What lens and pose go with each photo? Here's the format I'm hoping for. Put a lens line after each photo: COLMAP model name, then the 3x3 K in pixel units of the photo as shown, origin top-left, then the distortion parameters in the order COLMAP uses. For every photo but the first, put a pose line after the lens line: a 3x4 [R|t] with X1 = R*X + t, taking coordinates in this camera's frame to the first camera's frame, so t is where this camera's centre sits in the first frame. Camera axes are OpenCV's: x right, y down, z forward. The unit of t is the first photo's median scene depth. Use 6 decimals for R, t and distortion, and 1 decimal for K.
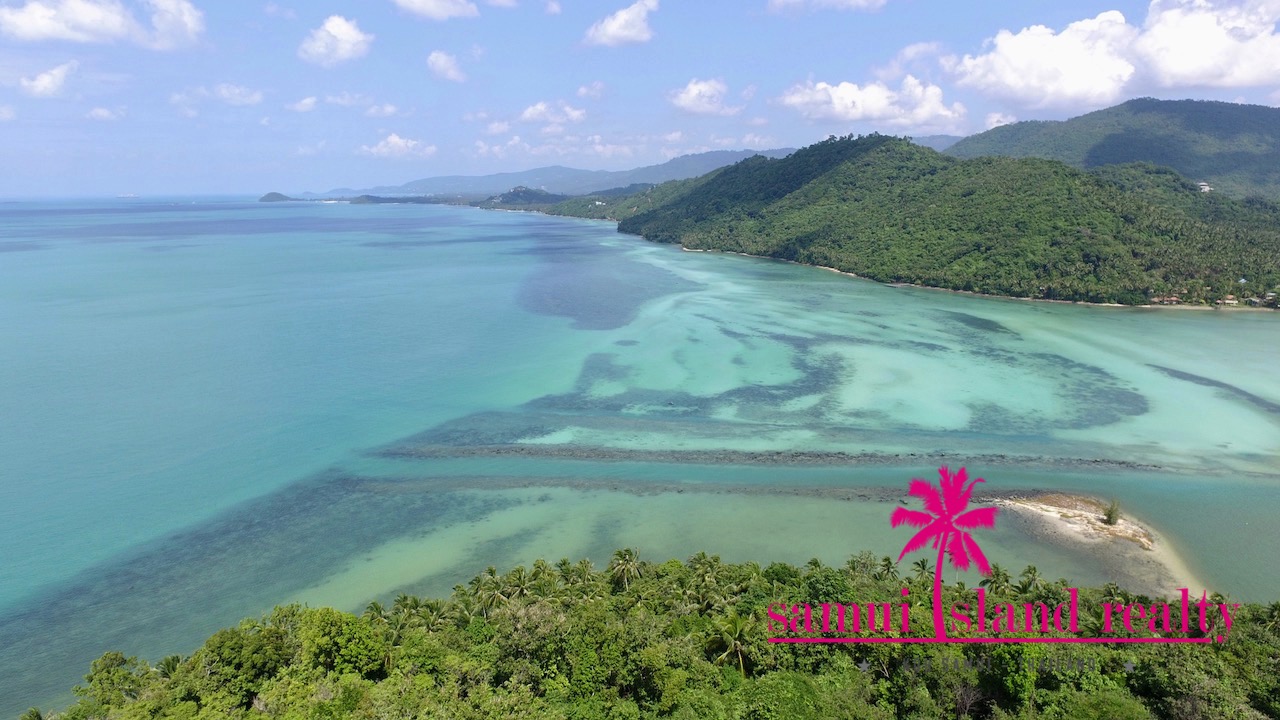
lens RADIAL K [[744.3, 0, 642.3], [0, 744.3, 365.4], [0, 0, 1]] dist [-0.011990, 0.014403]
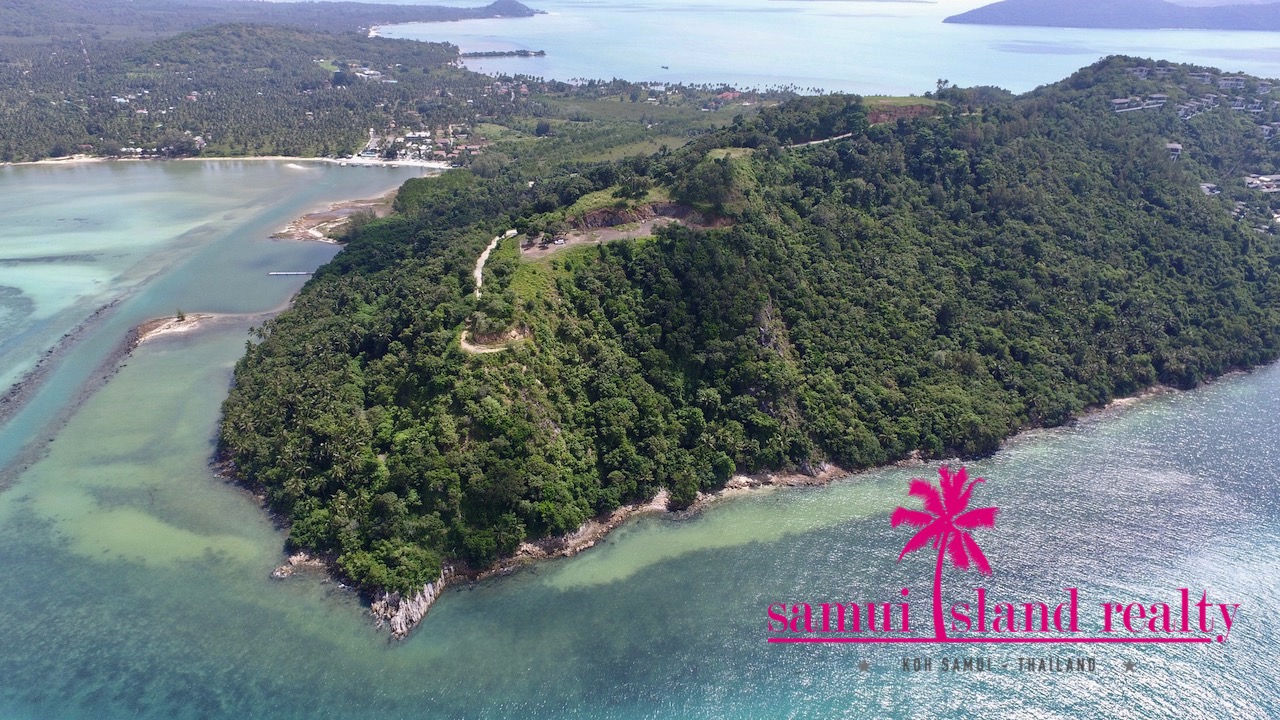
lens RADIAL K [[744.3, 0, 641.2], [0, 744.3, 351.0], [0, 0, 1]] dist [-0.011990, 0.014403]
pose [[-0.304536, -0.424553, 0.852650, -0.536933], [0.212527, 0.842316, 0.495314, -0.160862], [-0.928488, 0.332052, -0.166287, 0.075247]]
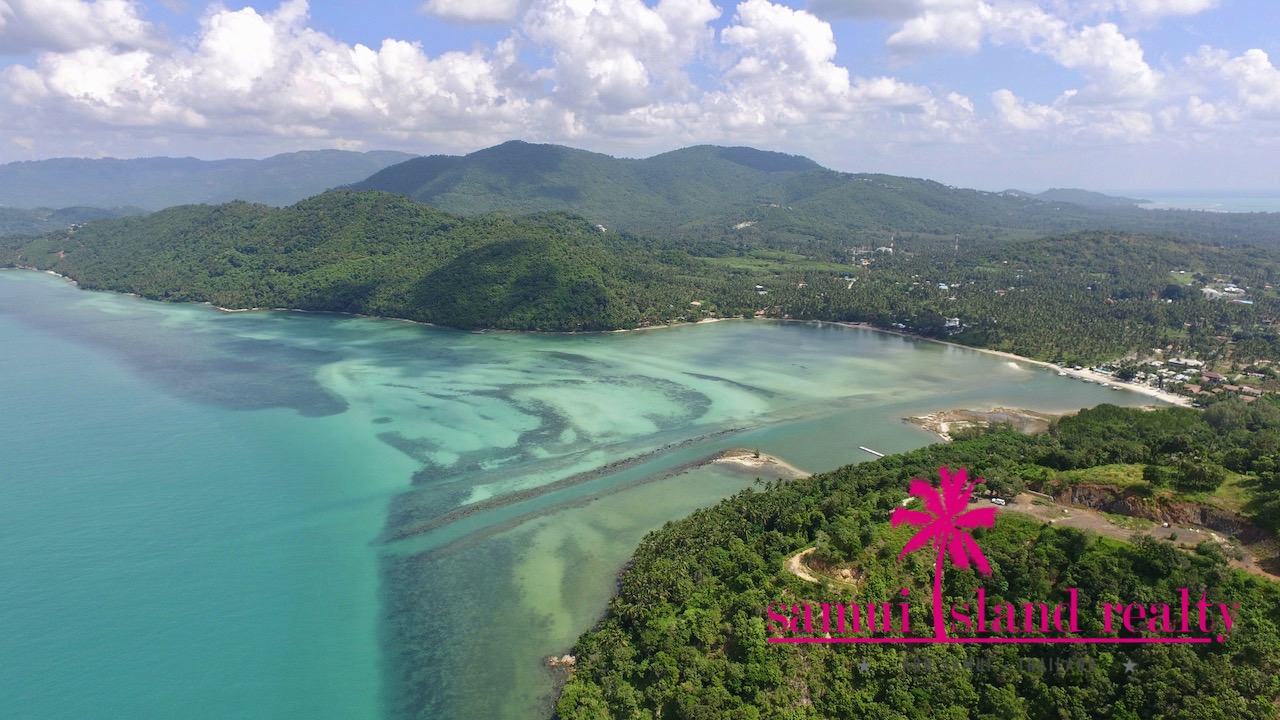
lens RADIAL K [[744.3, 0, 638.4], [0, 744.3, 357.5], [0, 0, 1]] dist [-0.011990, 0.014403]
pose [[0.711305, -0.153237, 0.685976, -0.432253], [0.161374, 0.985479, 0.052809, -0.102080], [-0.684108, 0.073136, 0.725705, -0.170911]]
